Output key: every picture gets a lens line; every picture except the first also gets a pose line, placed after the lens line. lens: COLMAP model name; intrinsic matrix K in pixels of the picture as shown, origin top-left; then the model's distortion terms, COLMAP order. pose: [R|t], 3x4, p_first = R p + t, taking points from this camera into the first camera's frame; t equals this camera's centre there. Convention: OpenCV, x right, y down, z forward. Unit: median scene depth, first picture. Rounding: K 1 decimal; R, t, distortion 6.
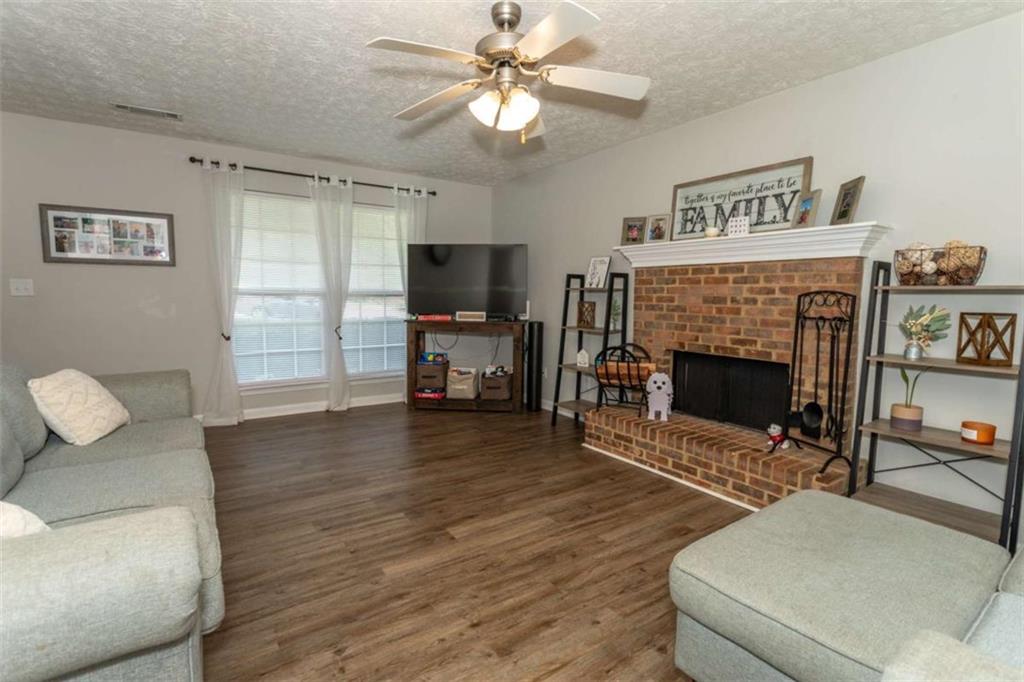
lens RADIAL K [[484.3, 0, 513.5], [0, 484.3, 335.0], [0, 0, 1]] dist [-0.001868, -0.000138]
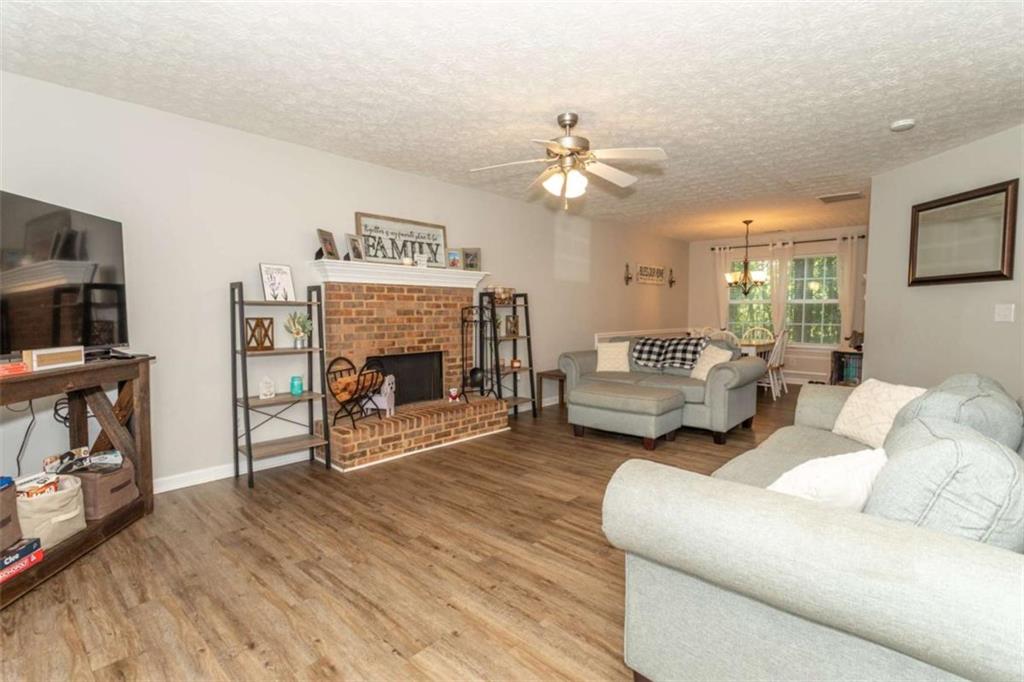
lens RADIAL K [[484.3, 0, 513.5], [0, 484.3, 335.0], [0, 0, 1]] dist [-0.001868, -0.000138]
pose [[-0.221429, -0.065891, 0.972948, -0.936246], [0.074325, 0.993672, 0.084210, -0.099815], [-0.972340, 0.090961, -0.215130, 0.992152]]
